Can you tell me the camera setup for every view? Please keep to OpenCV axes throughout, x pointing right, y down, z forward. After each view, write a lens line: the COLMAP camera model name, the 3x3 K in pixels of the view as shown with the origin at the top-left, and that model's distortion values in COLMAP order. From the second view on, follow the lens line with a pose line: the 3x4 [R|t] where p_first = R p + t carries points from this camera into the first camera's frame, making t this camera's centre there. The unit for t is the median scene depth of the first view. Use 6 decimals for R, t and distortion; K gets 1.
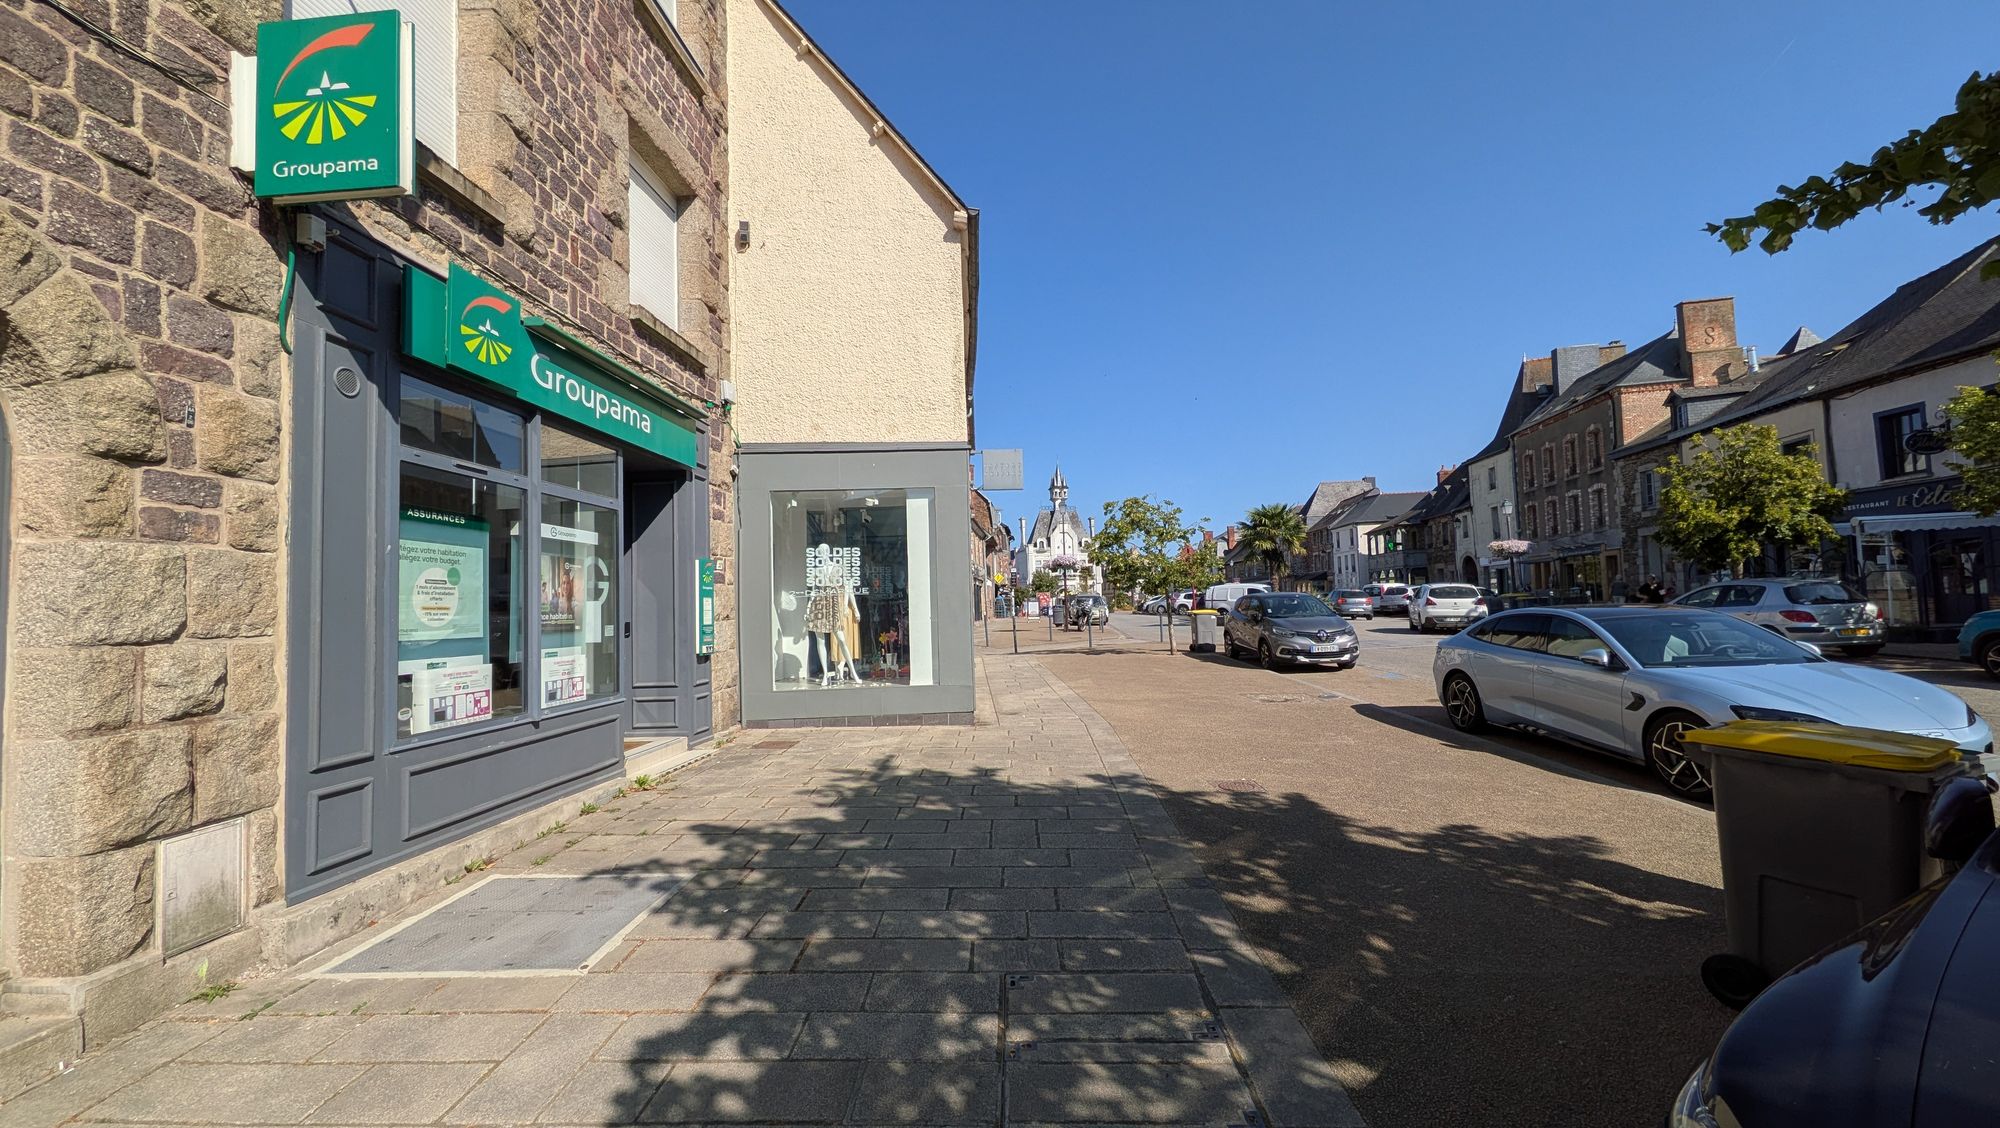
lens RADIAL K [[781.4, 0, 1002.4], [0, 781.4, 569.2], [0, 0, 1]] dist [0.004611, 0.000230]
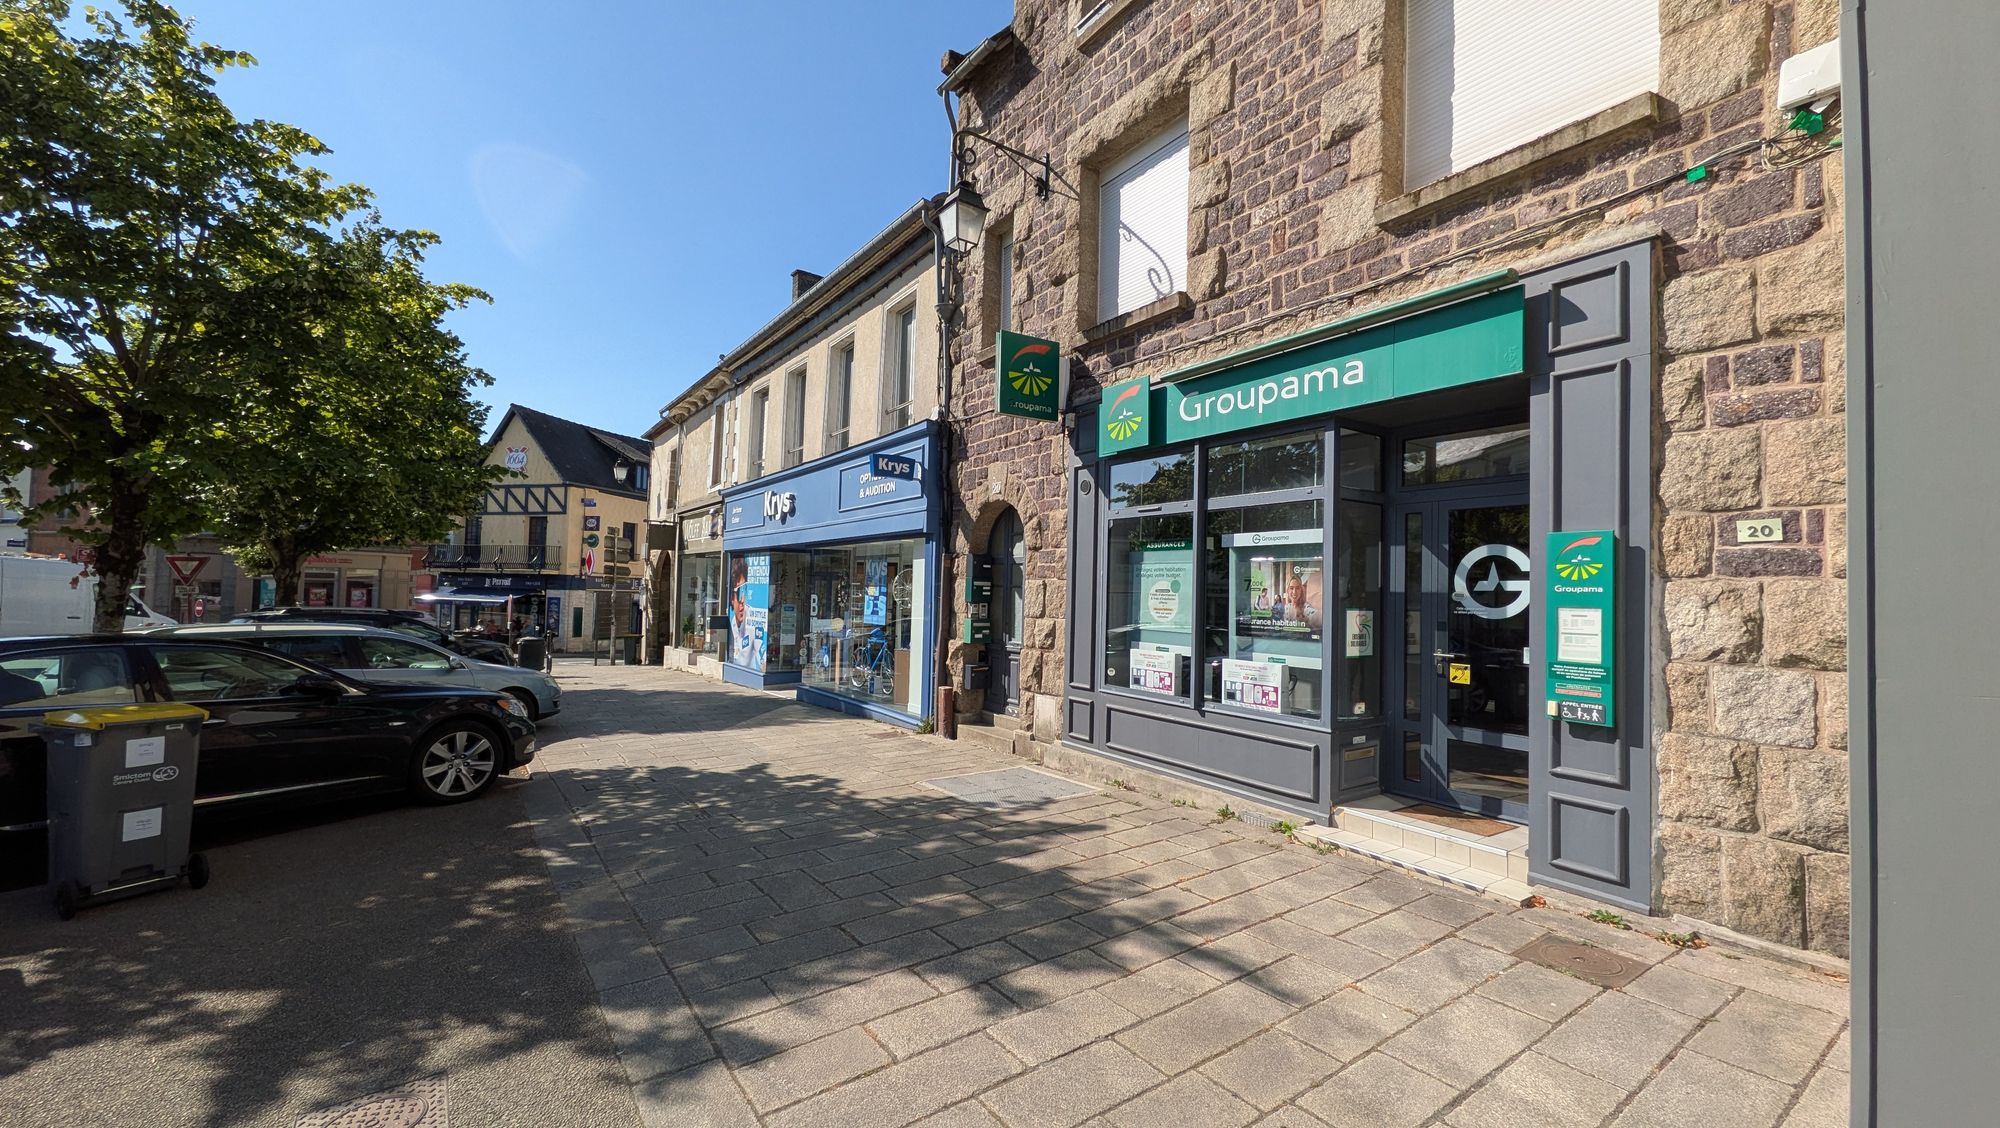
lens RADIAL K [[781.4, 0, 1002.4], [0, 781.4, 569.2], [0, 0, 1]] dist [0.004611, 0.000230]
pose [[-0.804731, -0.007014, -0.593598, 0.405401], [0.029625, 0.998210, -0.051957, 0.047262], [0.592900, -0.059397, -0.803083, 2.196266]]
